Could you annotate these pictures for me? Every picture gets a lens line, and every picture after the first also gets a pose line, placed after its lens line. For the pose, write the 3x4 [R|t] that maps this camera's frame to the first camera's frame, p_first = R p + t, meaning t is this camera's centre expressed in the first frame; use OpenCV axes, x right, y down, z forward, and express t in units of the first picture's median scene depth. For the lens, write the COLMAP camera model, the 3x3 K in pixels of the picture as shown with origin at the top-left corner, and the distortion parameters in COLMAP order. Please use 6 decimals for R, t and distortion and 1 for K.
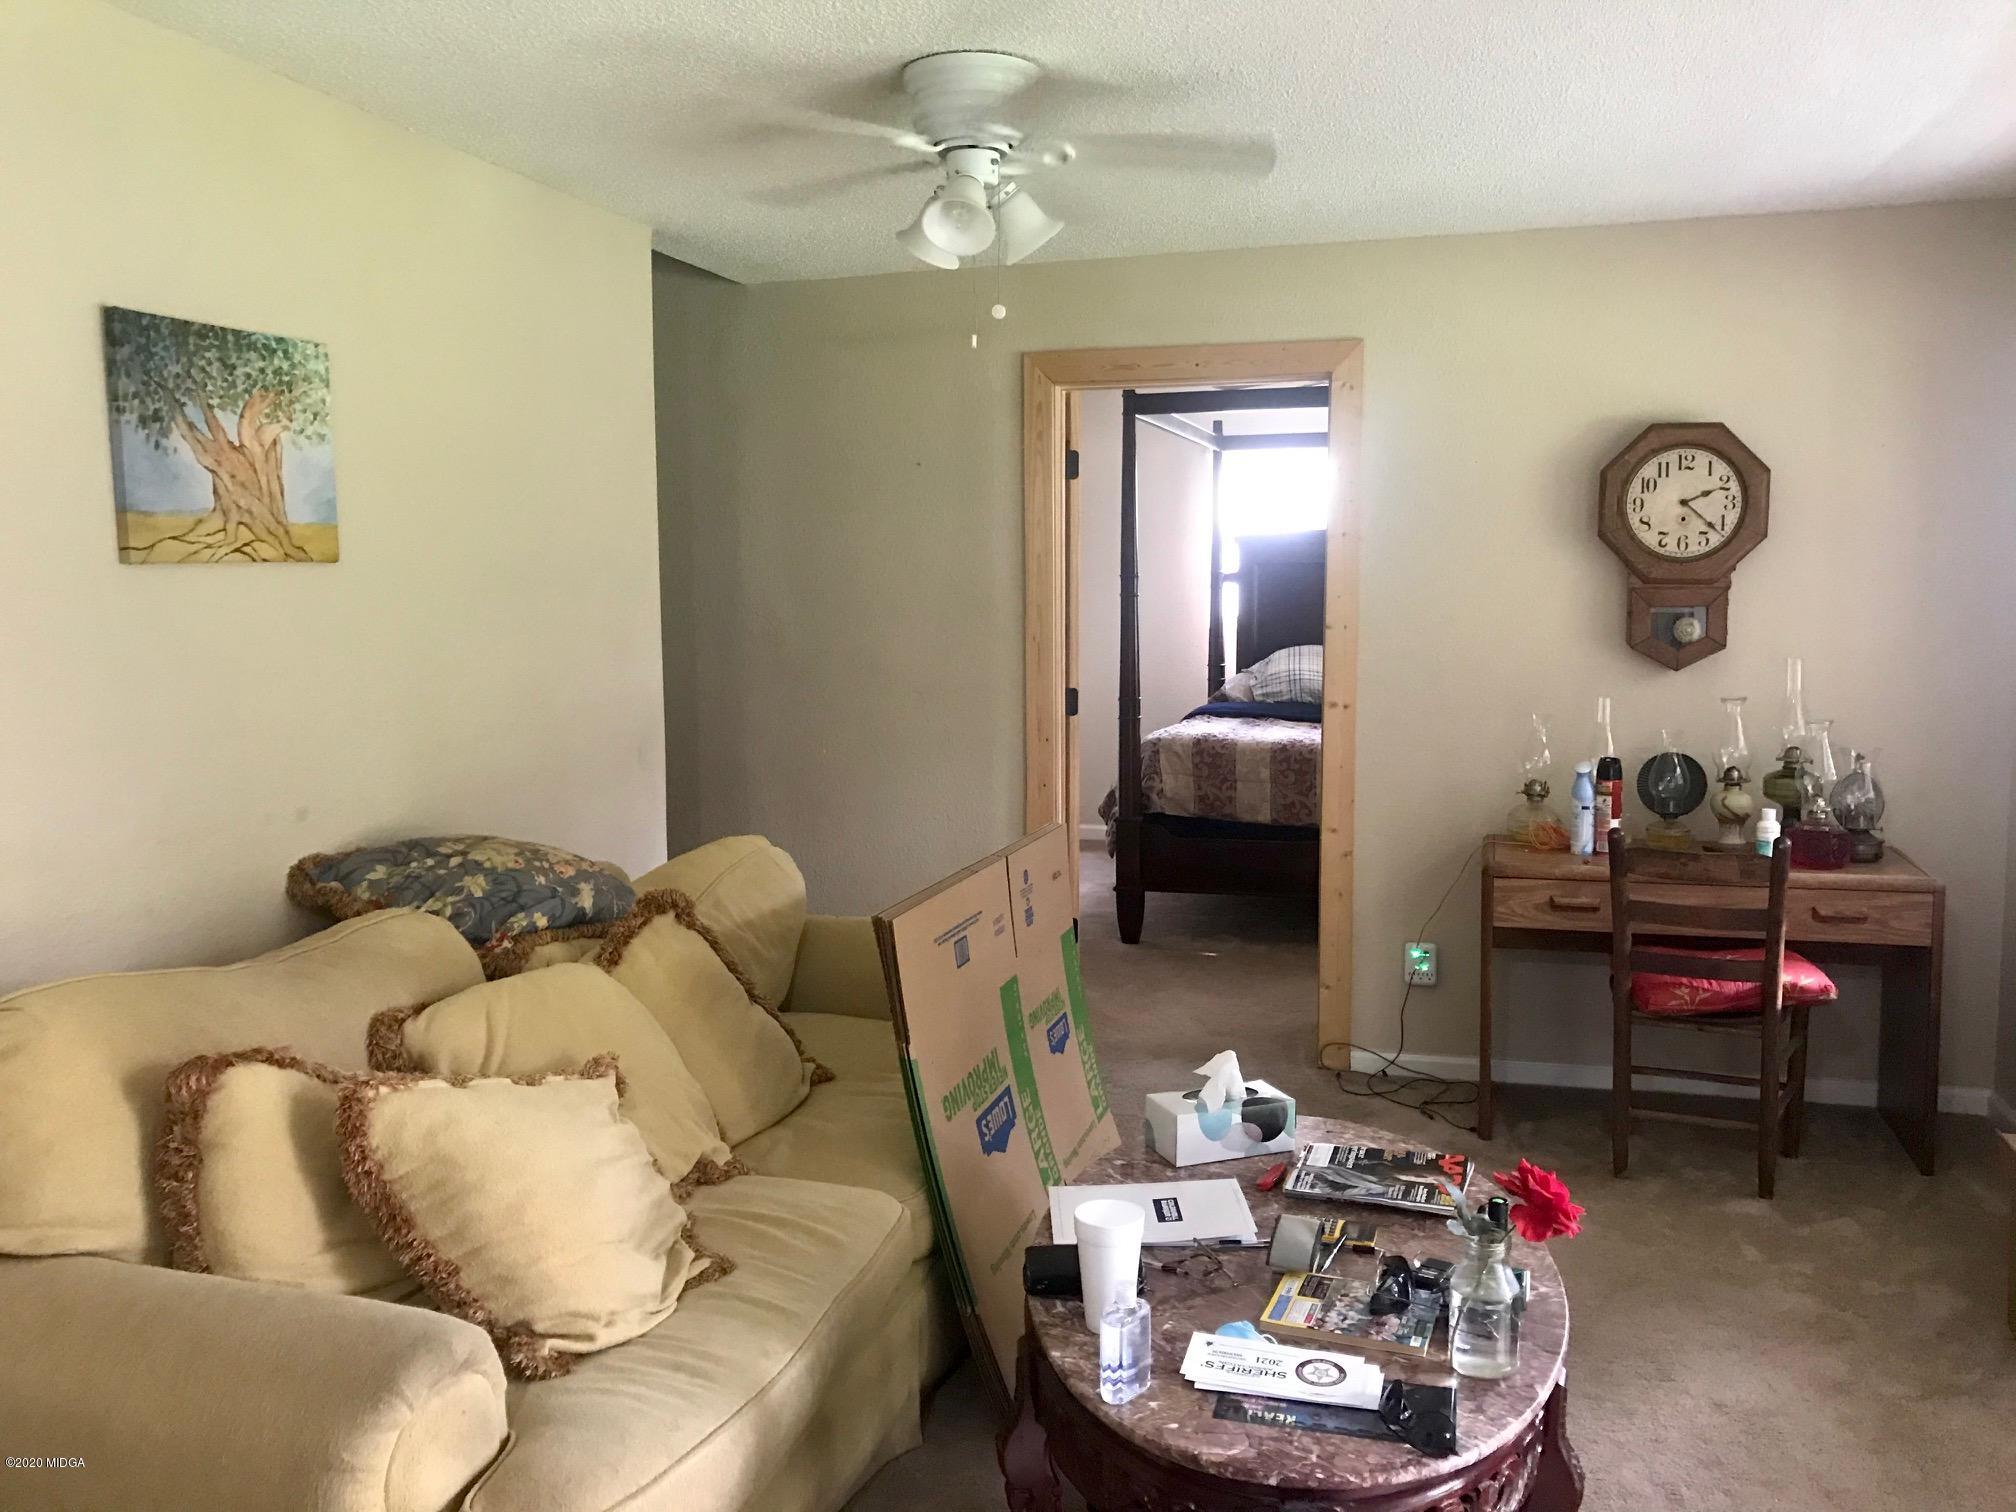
lens RADIAL K [[1653.6, 0, 1008.3], [0, 1653.6, 755.6], [0, 0, 1]] dist [0.060657, 0.000185]
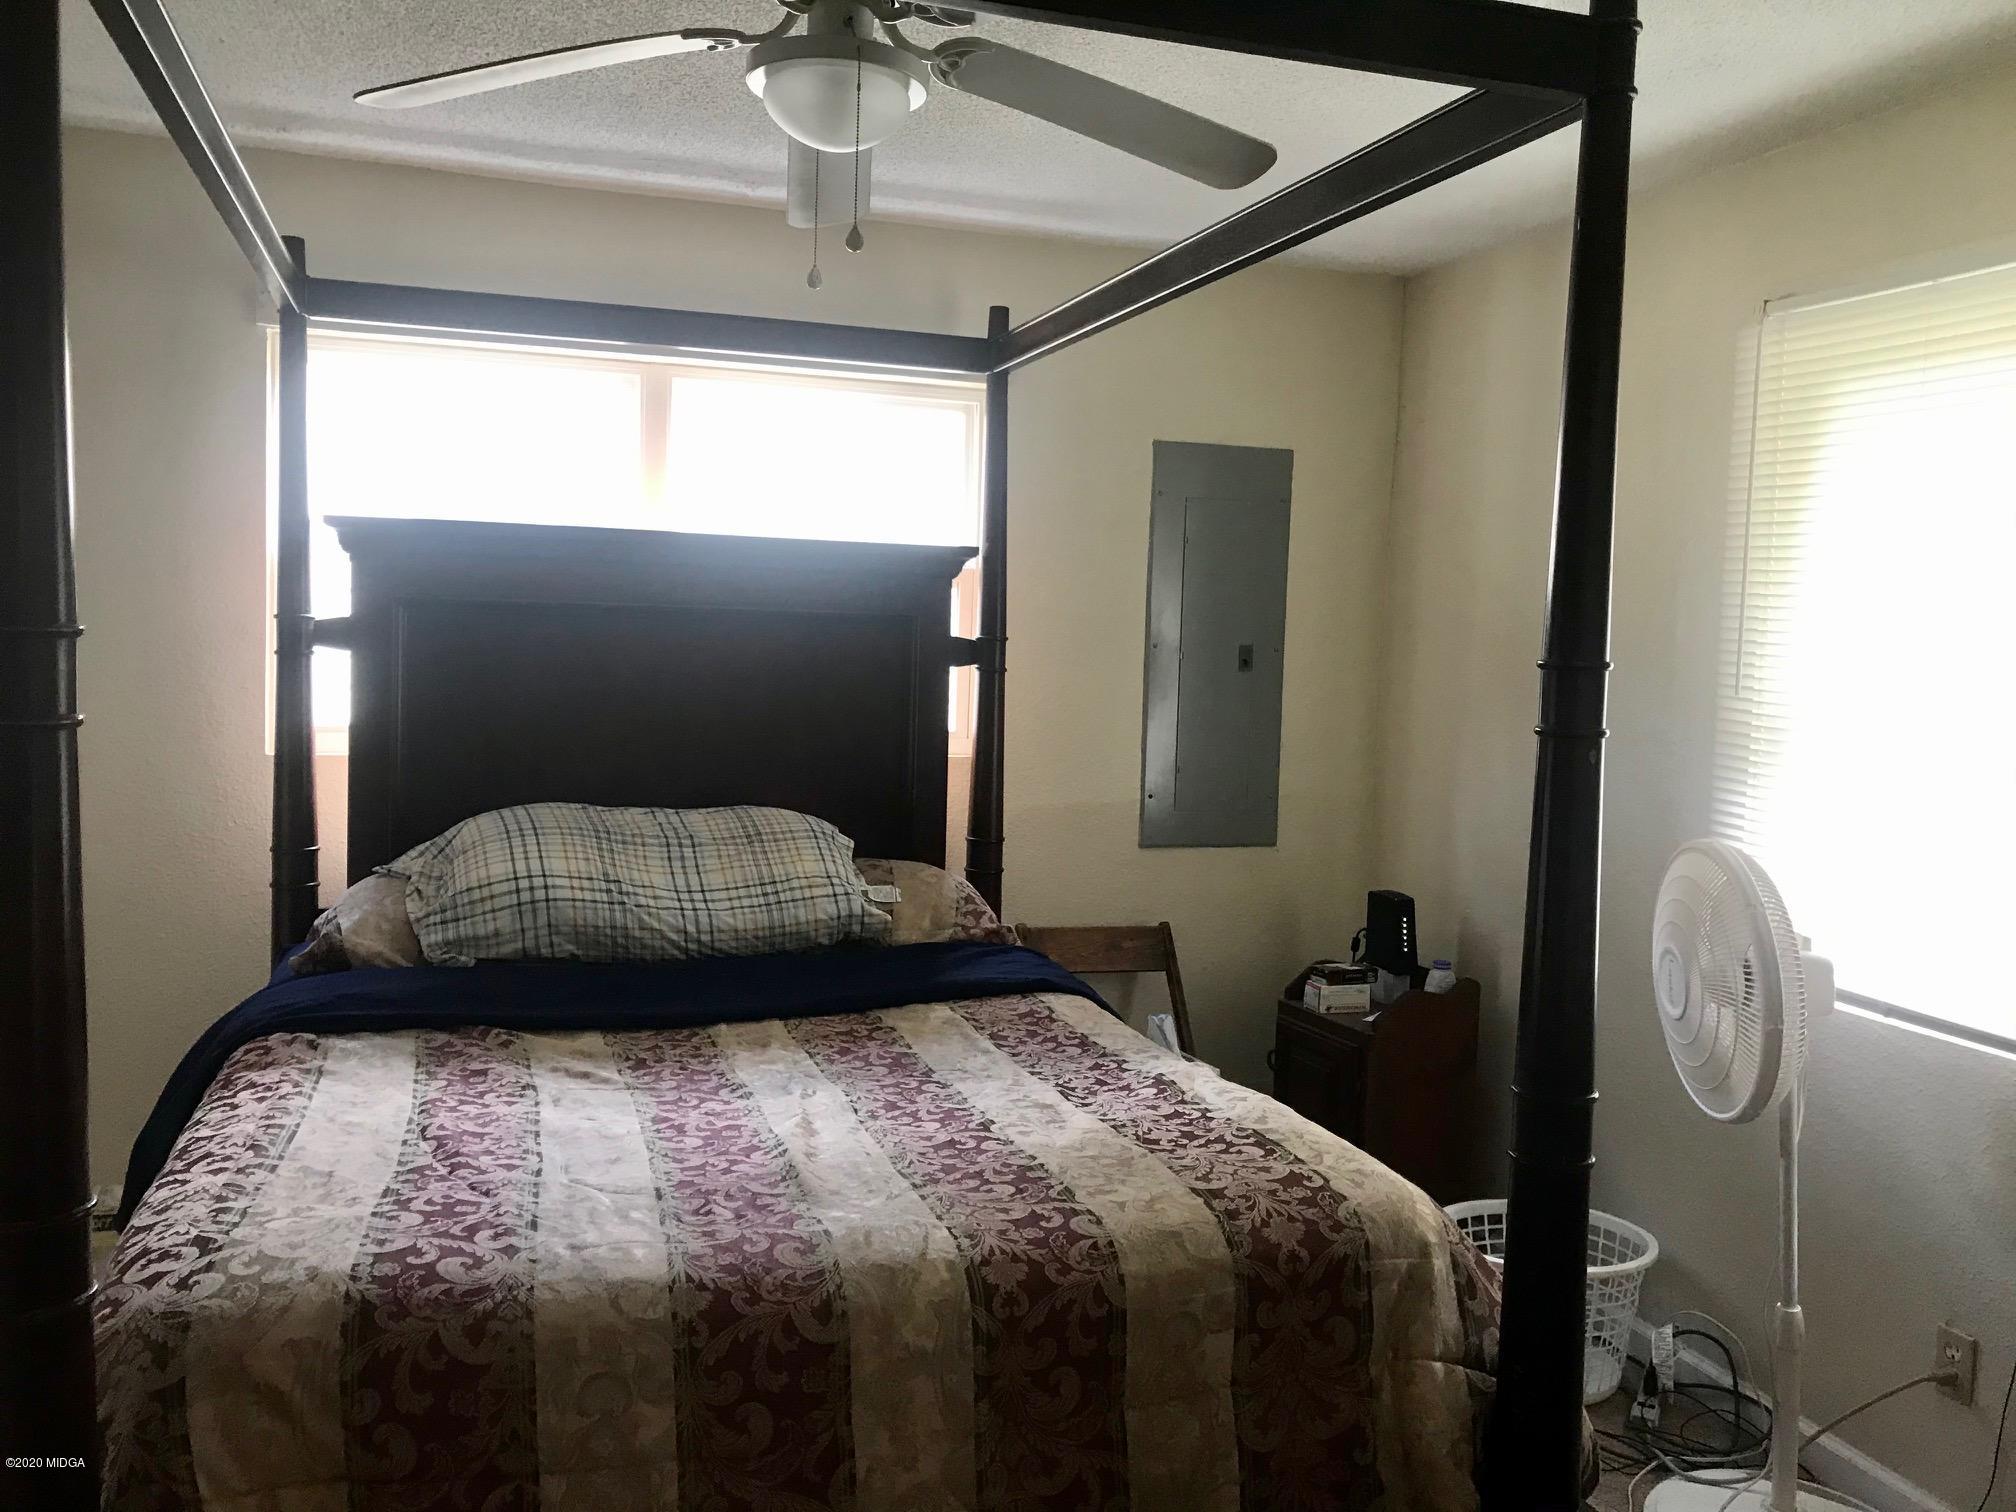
lens RADIAL K [[1653.6, 0, 1008.5], [0, 1653.6, 749.6], [0, 0, 1]] dist [0.060657, 0.000185]
pose [[0.825018, -0.022529, 0.564658, 0.044953], [0.034260, 0.999361, -0.010184, -0.073294], [-0.564067, 0.027747, 0.825262, 0.610464]]
